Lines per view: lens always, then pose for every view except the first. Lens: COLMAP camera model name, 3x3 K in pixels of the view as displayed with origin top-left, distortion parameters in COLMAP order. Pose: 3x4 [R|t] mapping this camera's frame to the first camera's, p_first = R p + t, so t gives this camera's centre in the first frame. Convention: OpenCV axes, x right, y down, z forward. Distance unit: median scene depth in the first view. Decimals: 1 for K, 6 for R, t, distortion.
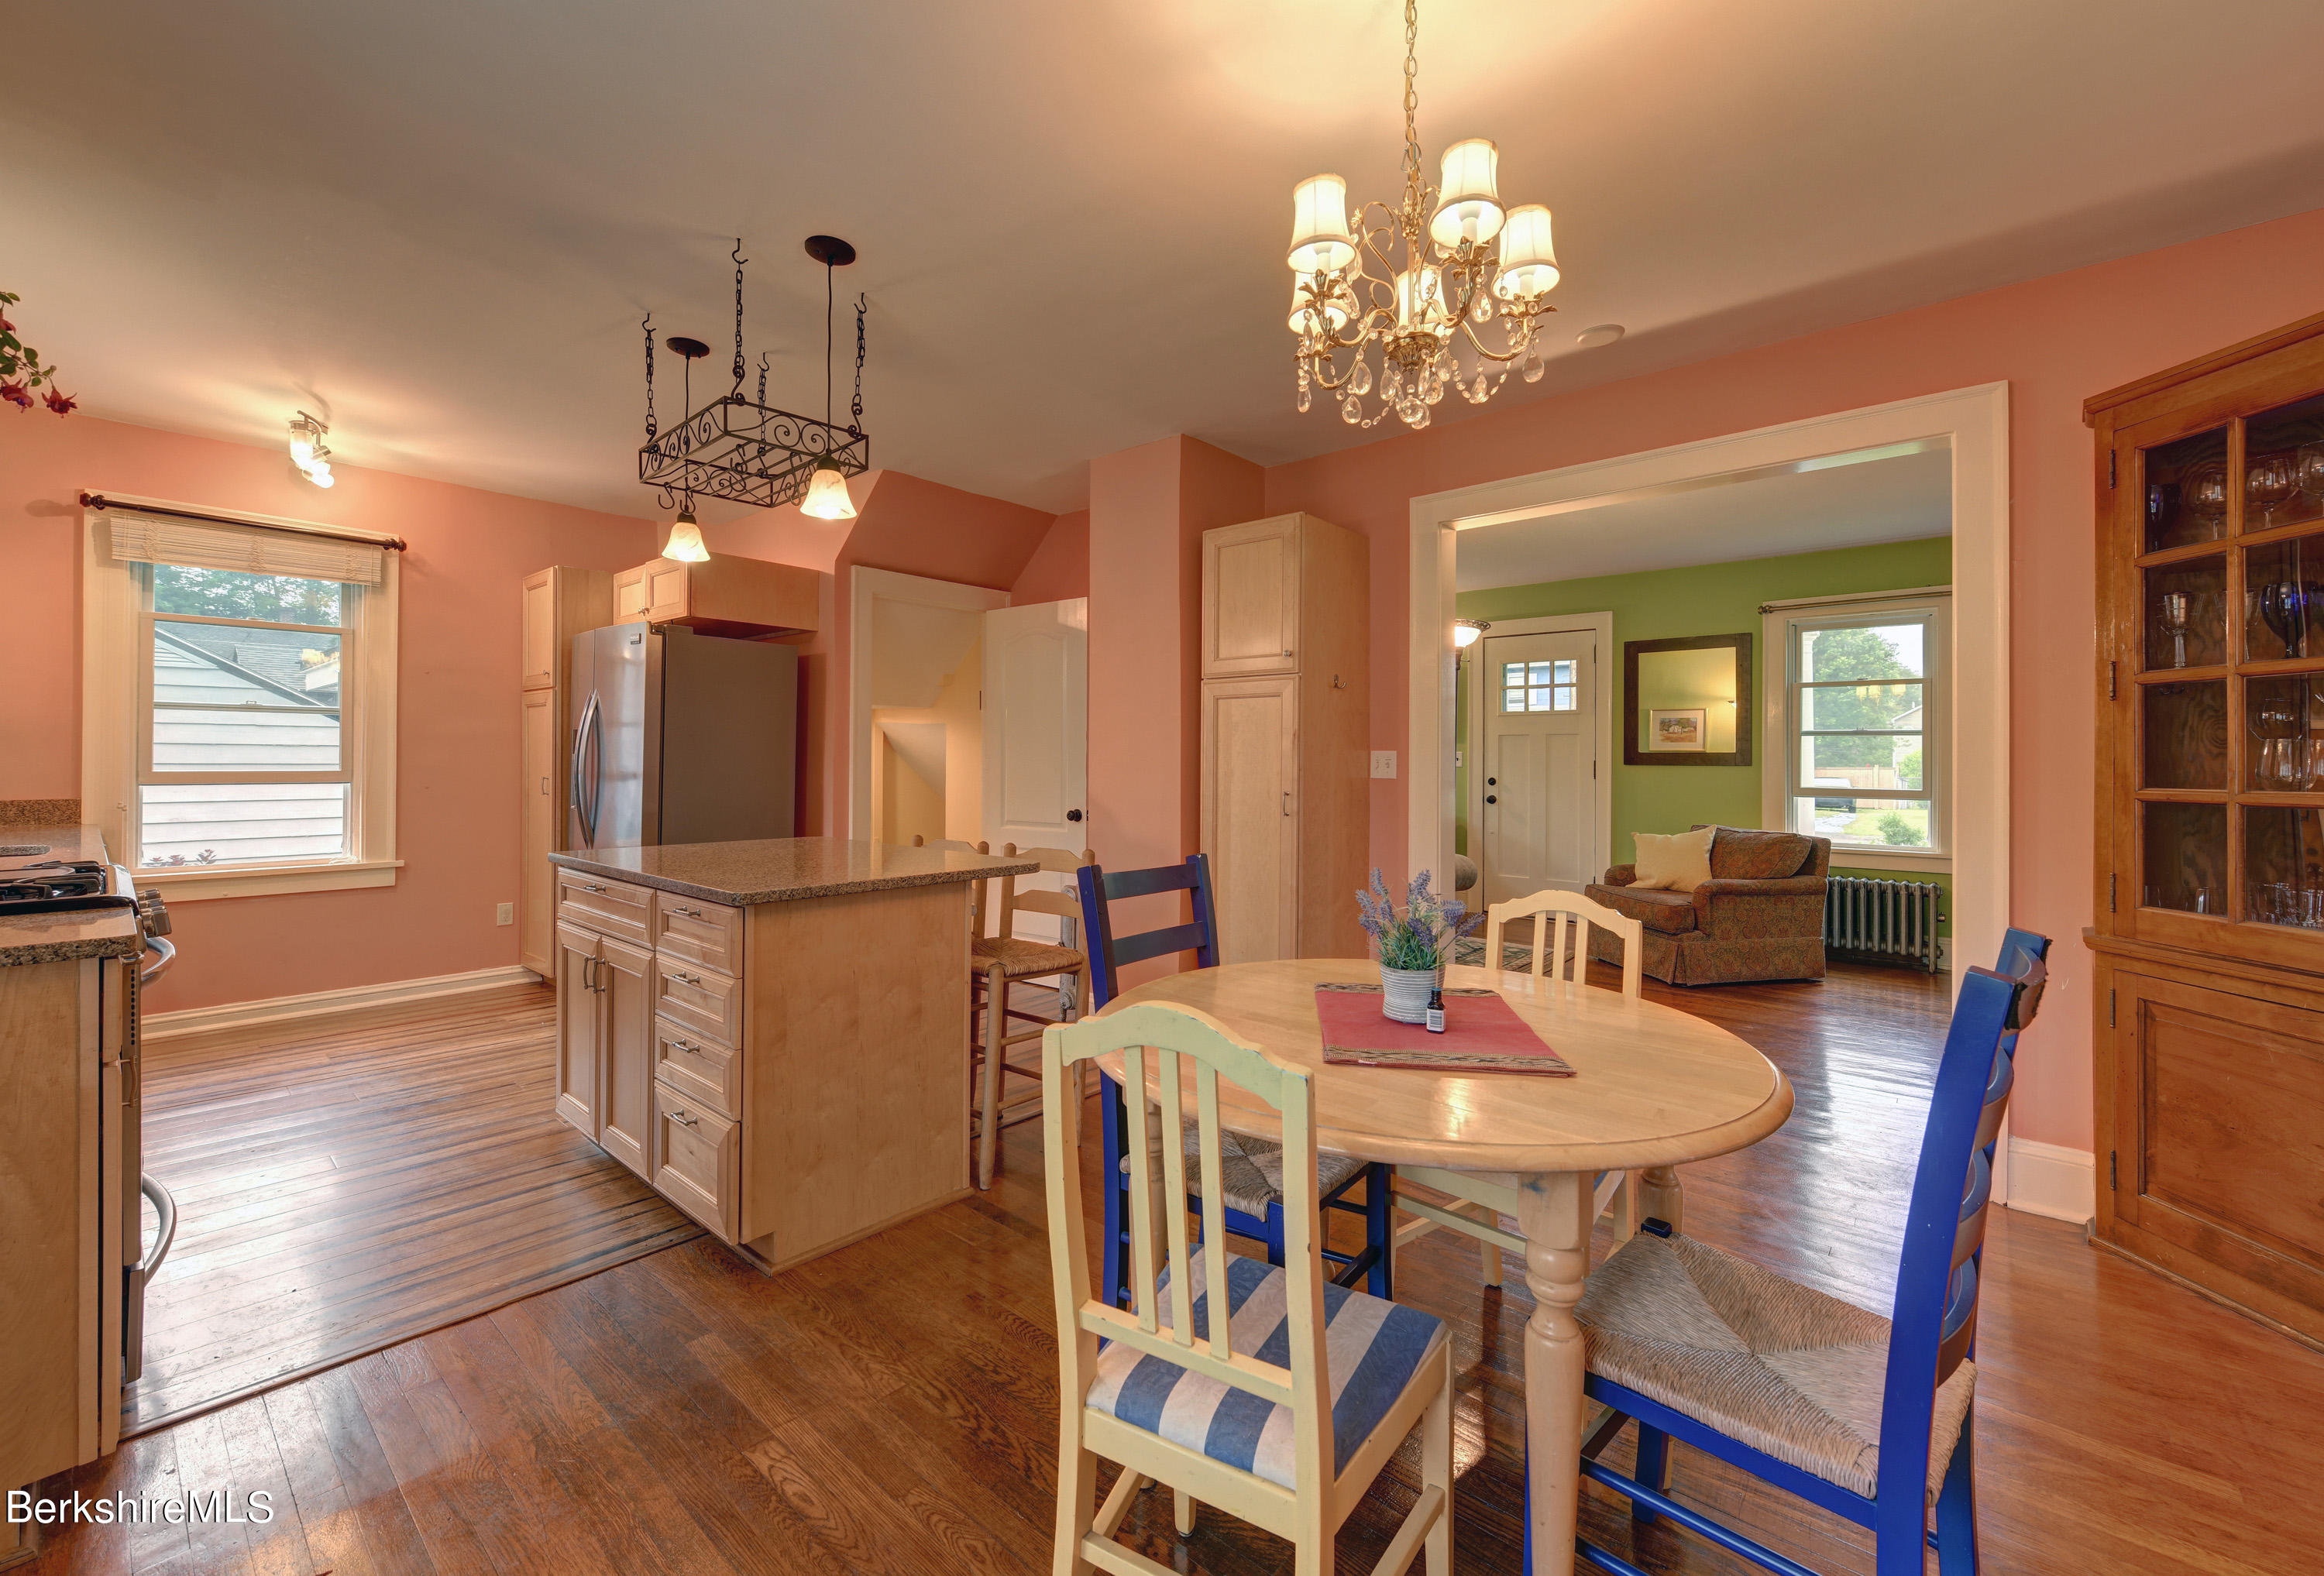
lens RADIAL K [[937.8, 0, 1164.4], [0, 937.8, 754.7], [0, 0, 1]] dist [0.001517, -0.002020]
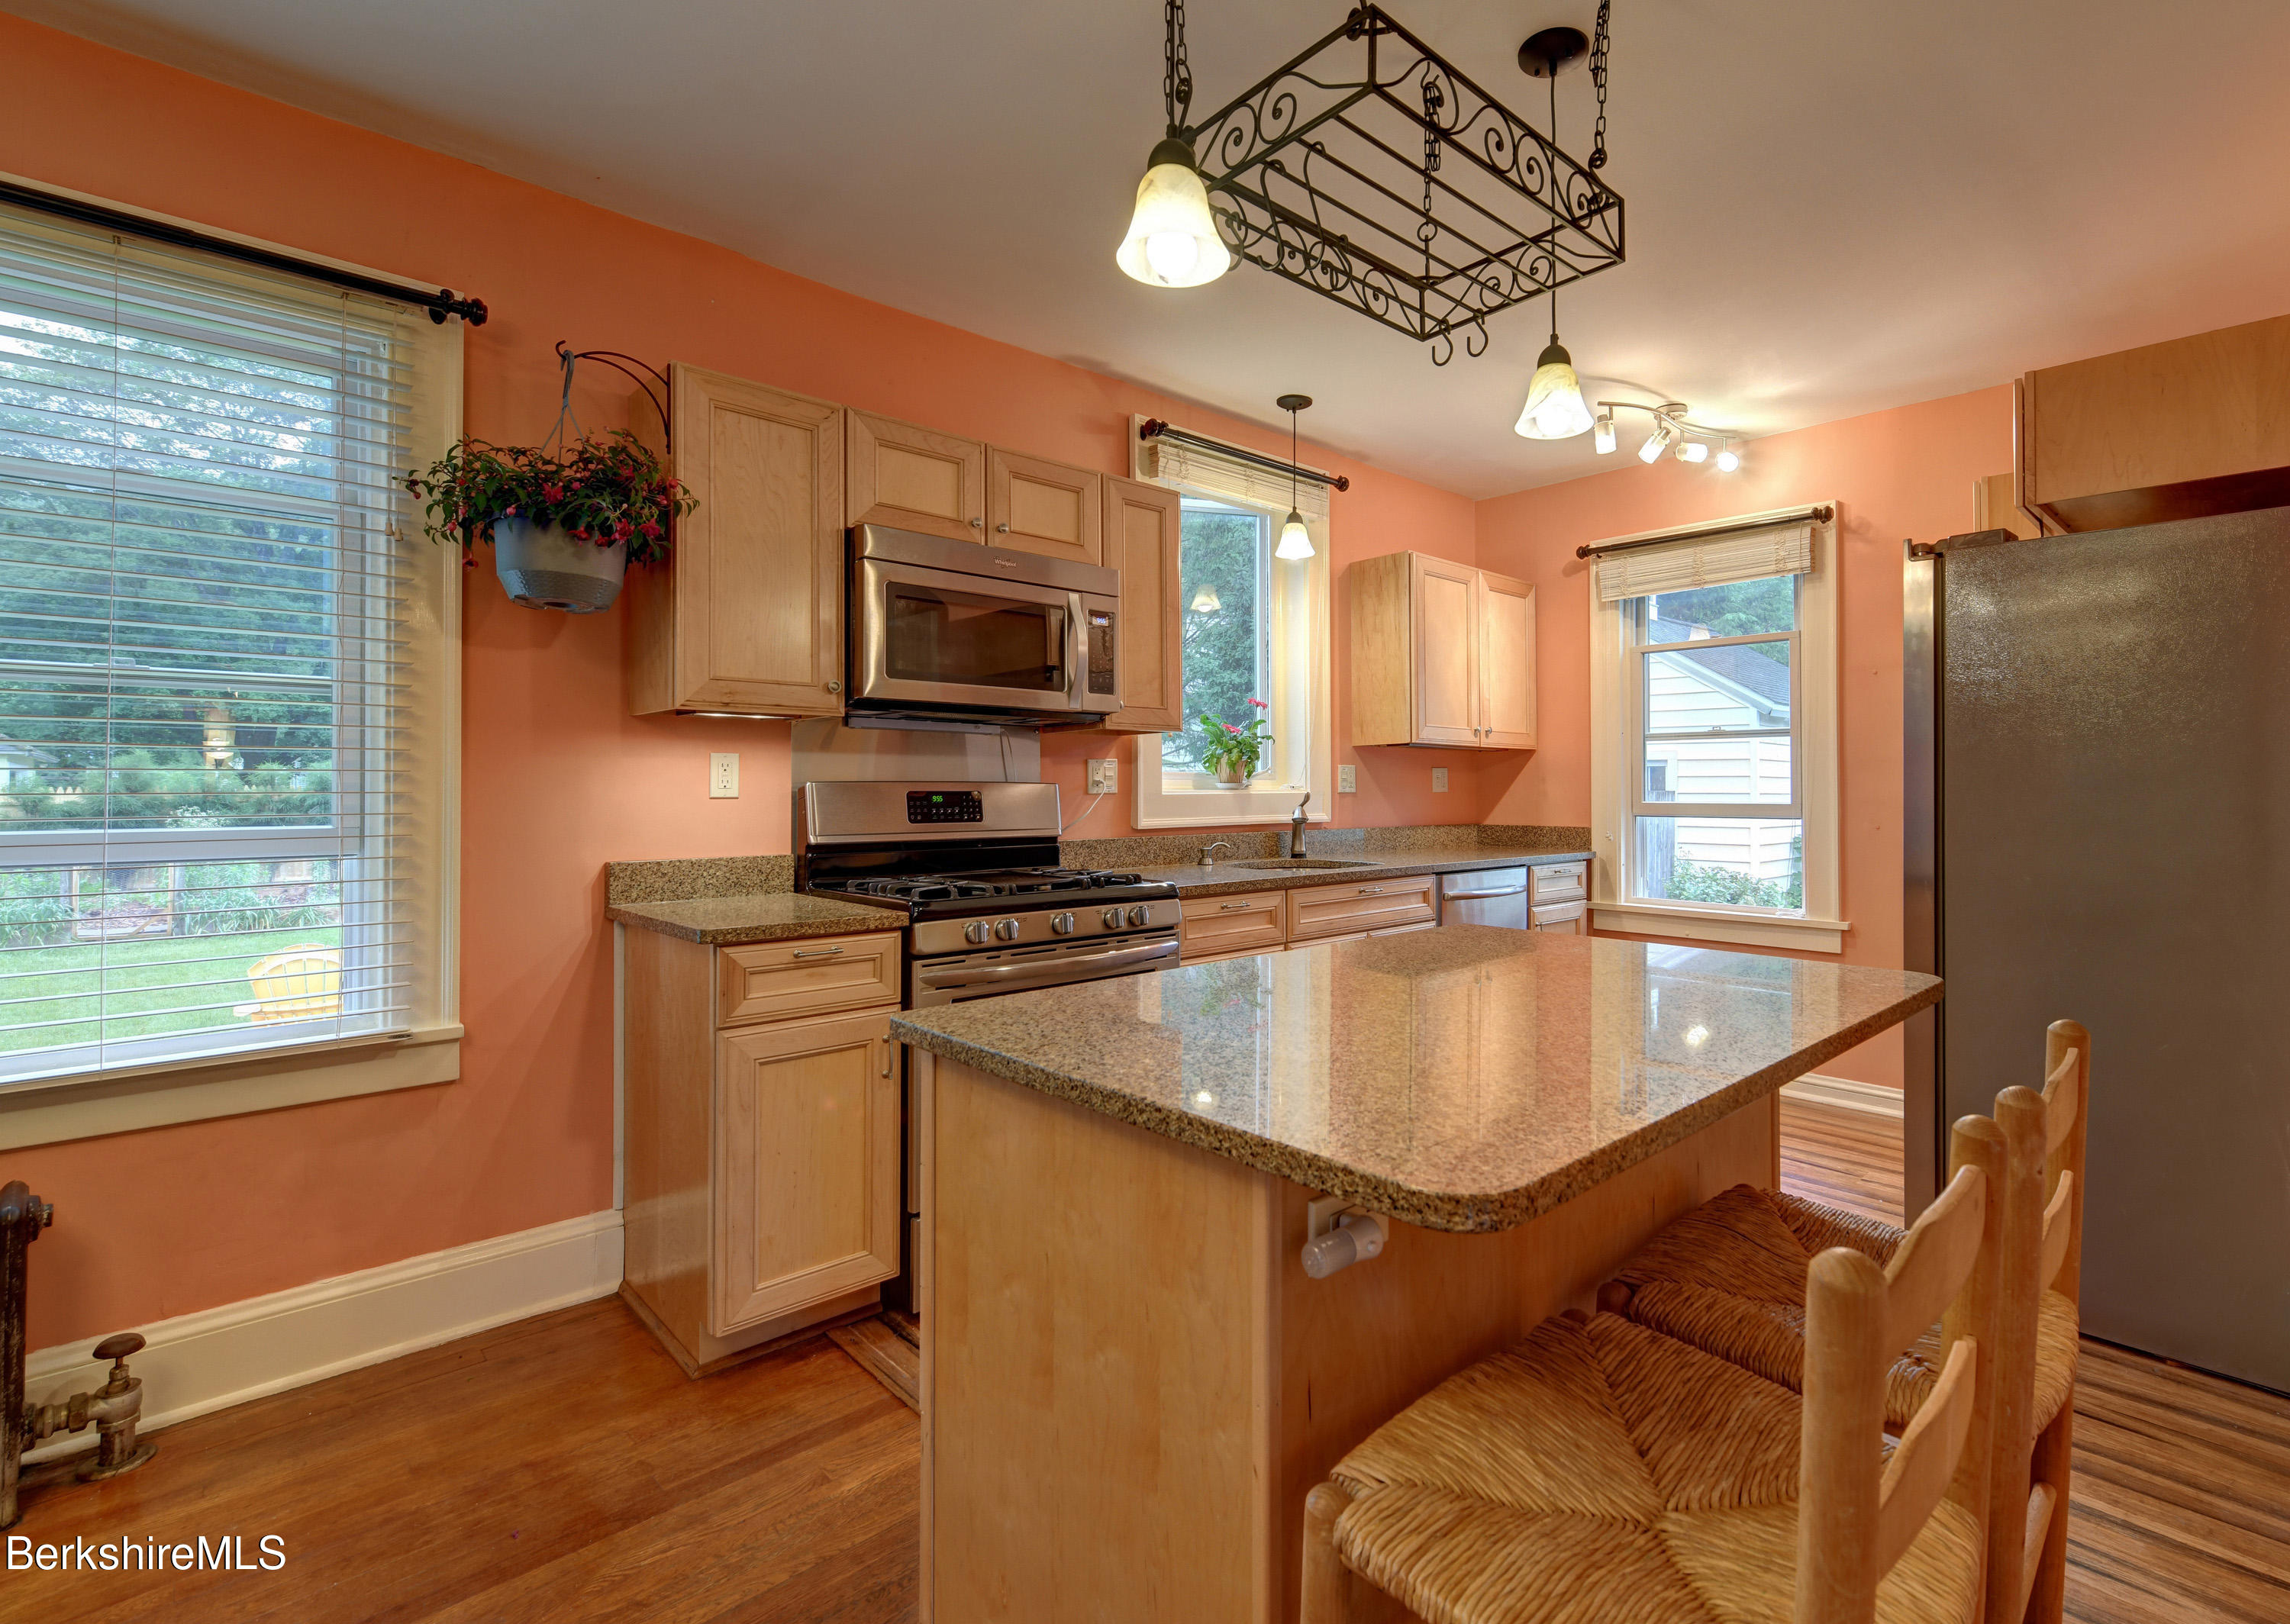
lens RADIAL K [[1077.5, 0, 1276.9], [0, 1077.5, 775.6], [0, 0, 1]] dist [0.004664, -0.003211]
pose [[-0.061446, -0.017311, -0.997960, 0.104986], [0.007209, 0.999816, -0.017787, 0.005824], [0.998084, -0.008287, -0.061310, 0.651624]]
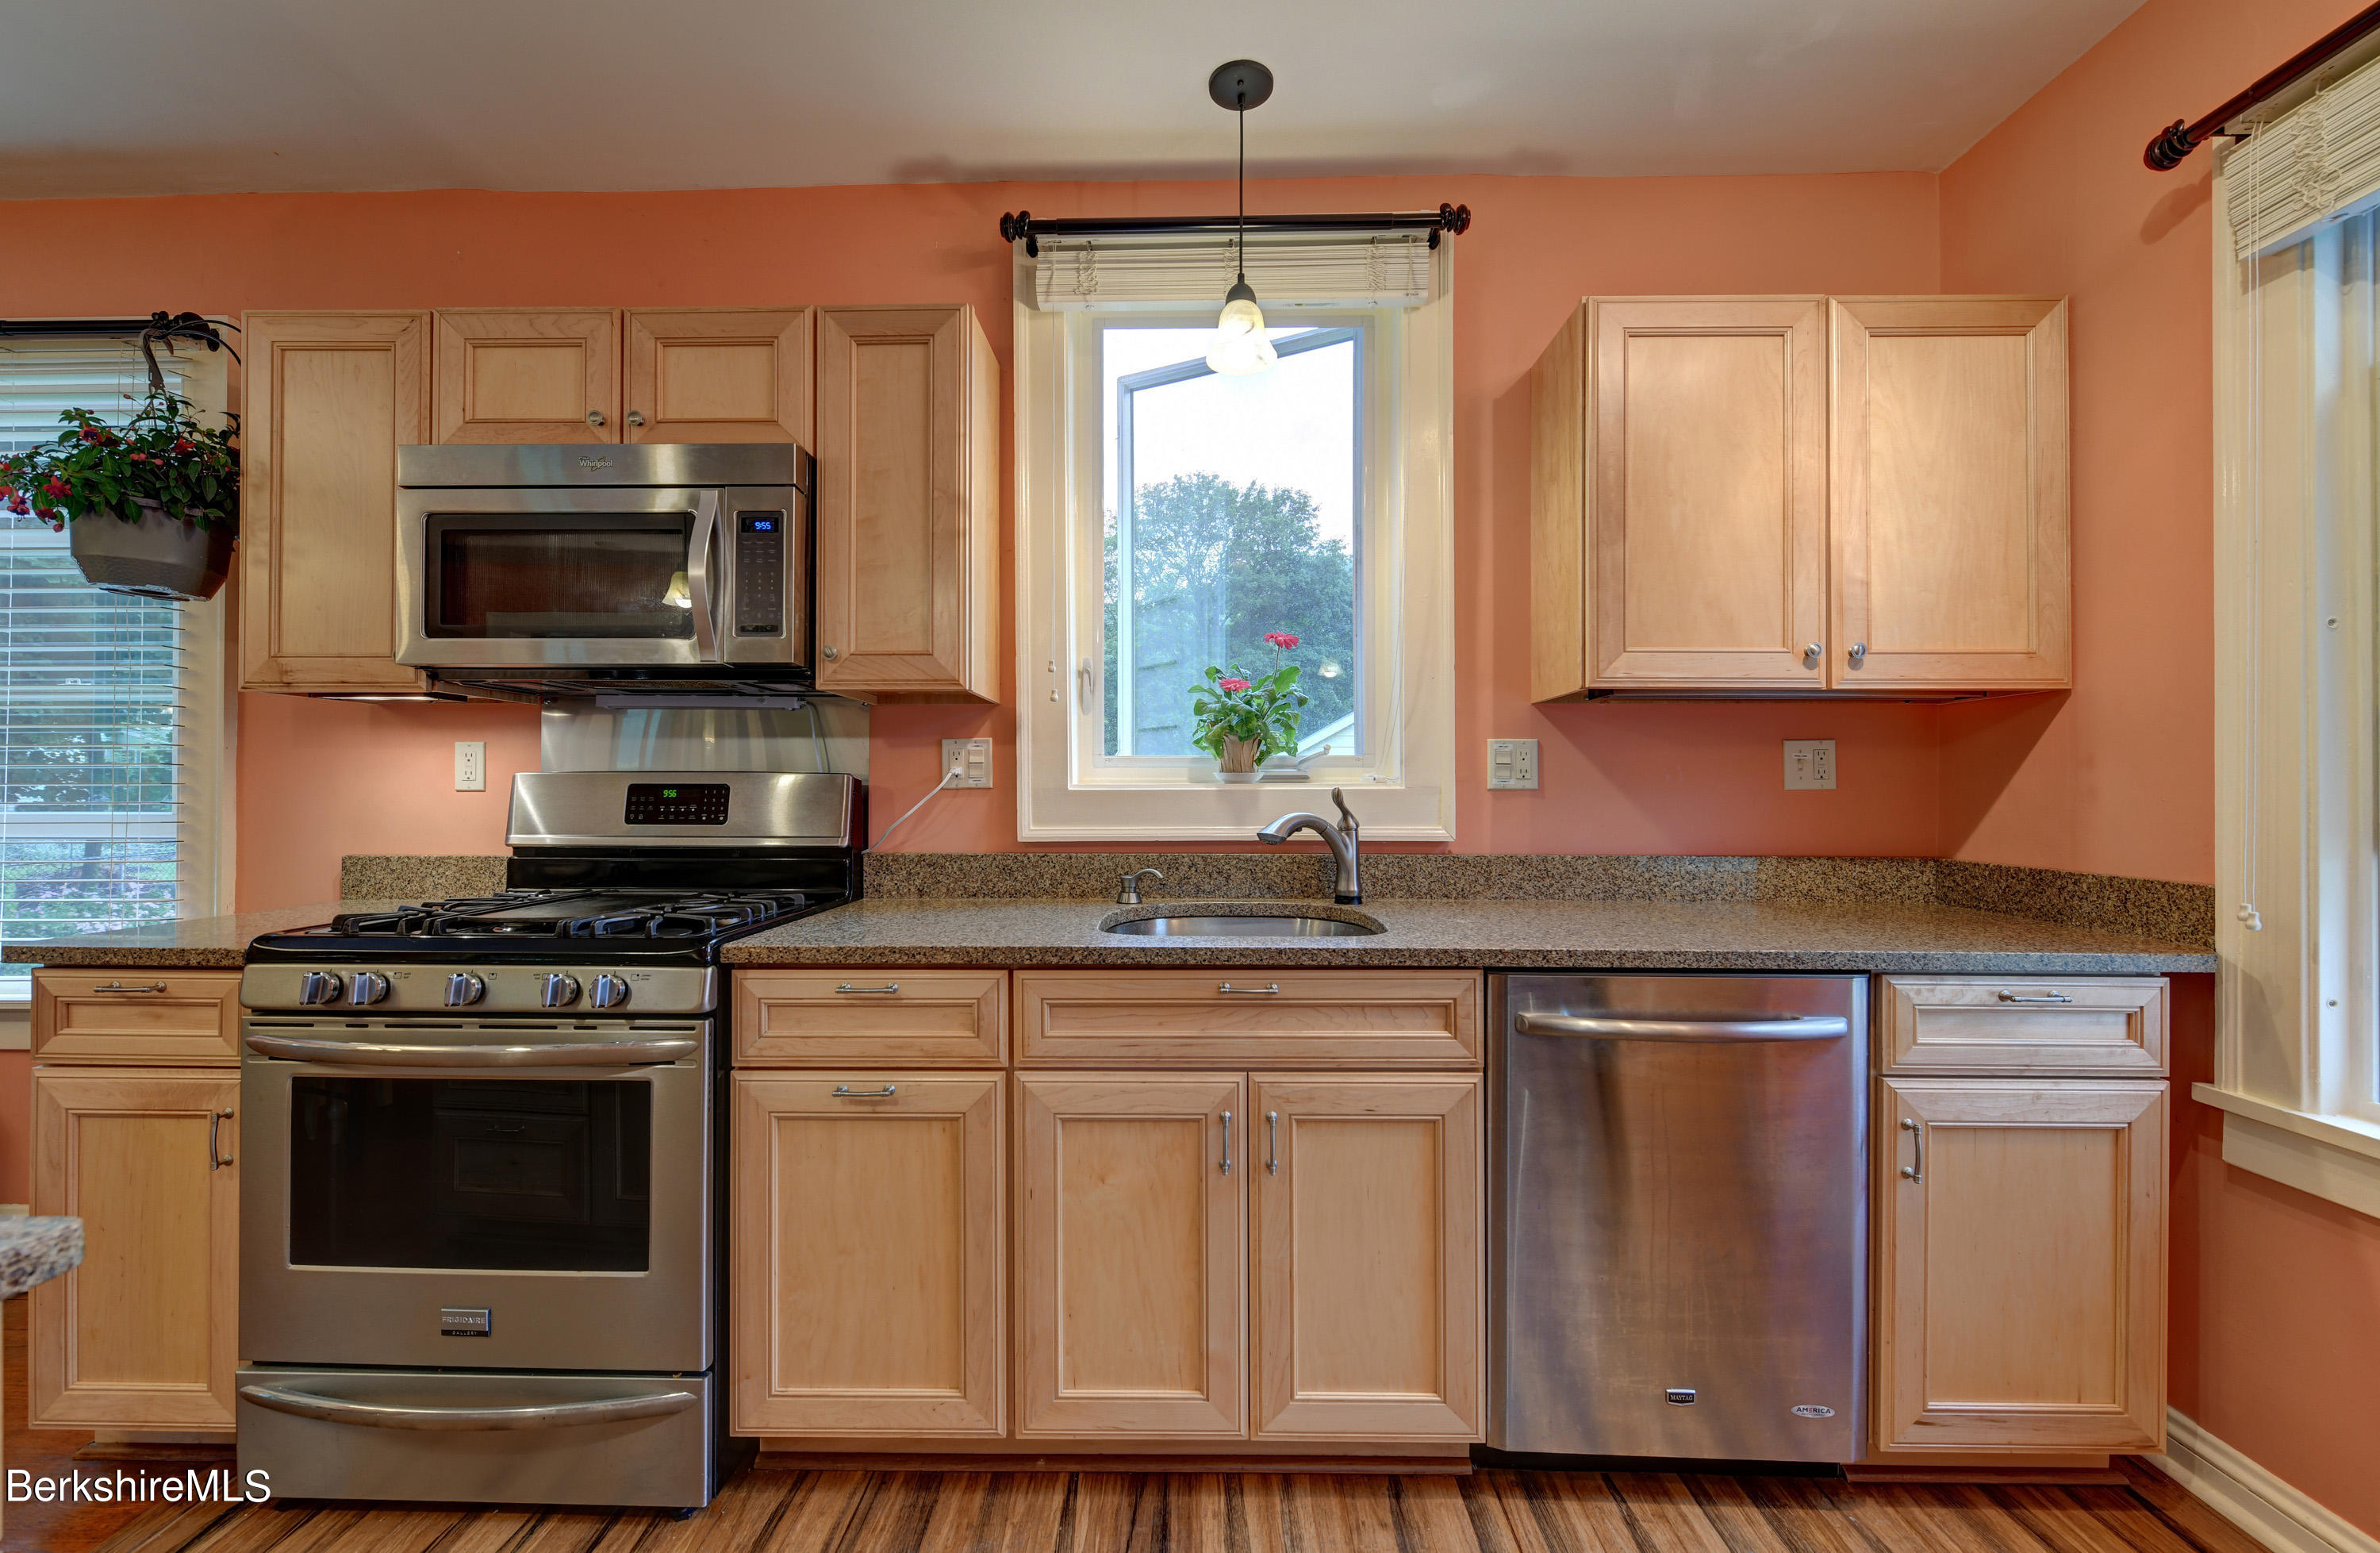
lens RADIAL K [[949.2, 0, 1181.0], [0, 949.2, 781.5], [0, 0, 1]] dist [0.000925, -0.002403]
pose [[-0.770790, -0.006583, -0.637055, -0.508186], [-0.000787, 0.999956, -0.009382, 0.005054], [0.637089, -0.006730, -0.770761, 0.942308]]
